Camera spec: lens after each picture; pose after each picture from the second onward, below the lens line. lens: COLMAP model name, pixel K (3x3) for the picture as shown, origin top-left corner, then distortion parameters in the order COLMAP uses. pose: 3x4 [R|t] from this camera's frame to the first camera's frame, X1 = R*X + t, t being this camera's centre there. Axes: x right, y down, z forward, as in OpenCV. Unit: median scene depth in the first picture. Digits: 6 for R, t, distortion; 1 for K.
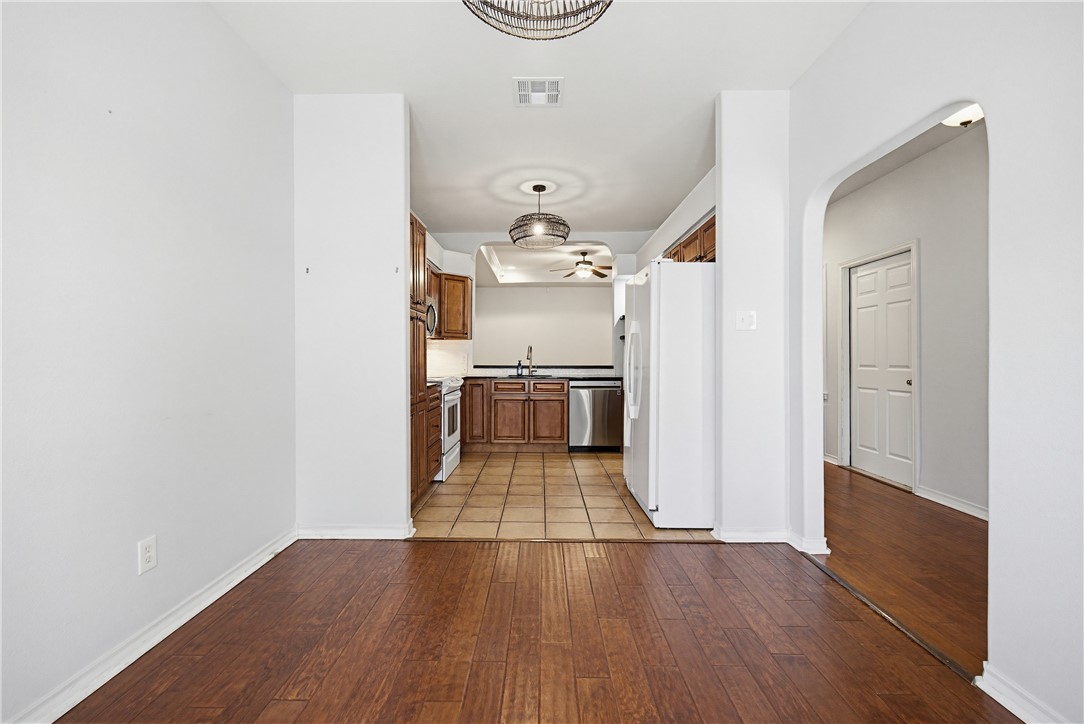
lens RADIAL K [[464.8, 0, 540.3], [0, 464.8, 359.9], [0, 0, 1]] dist [-0.002064, -0.000021]
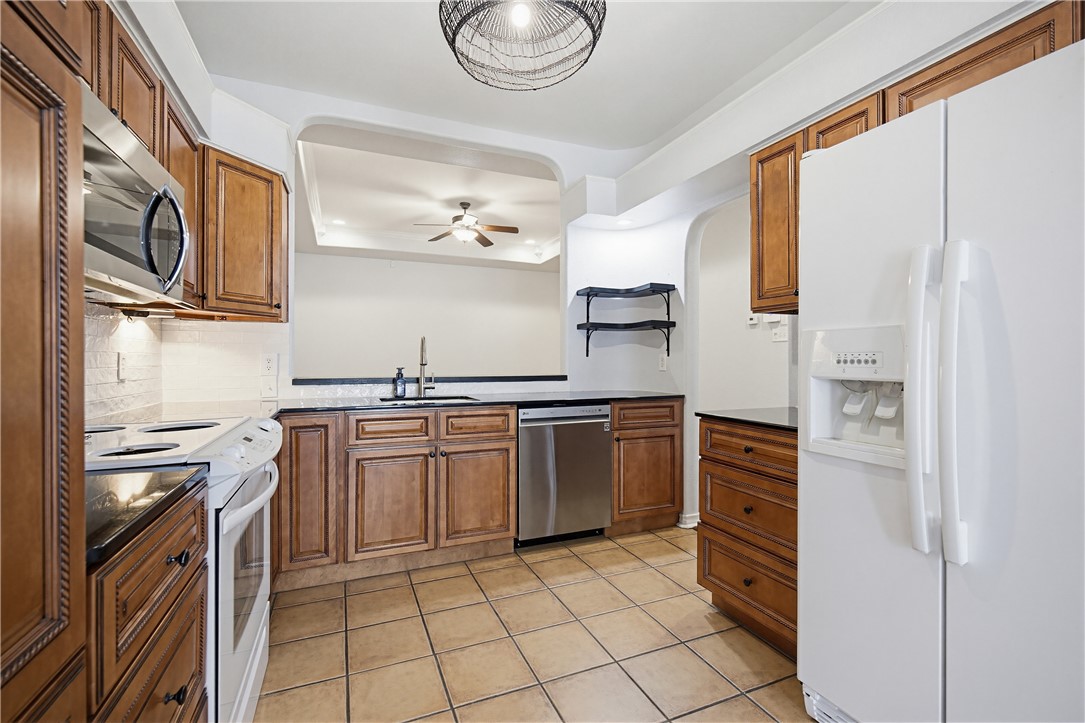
lens RADIAL K [[473.9, 0, 544.6], [0, 473.9, 359.6], [0, 0, 1]] dist [0.016413, 0.000168]
pose [[0.920395, 0.000605, 0.390990, -0.108625], [0.001032, 0.999992, -0.003976, -0.005279], [-0.390989, 0.004063, 0.920386, 0.519169]]
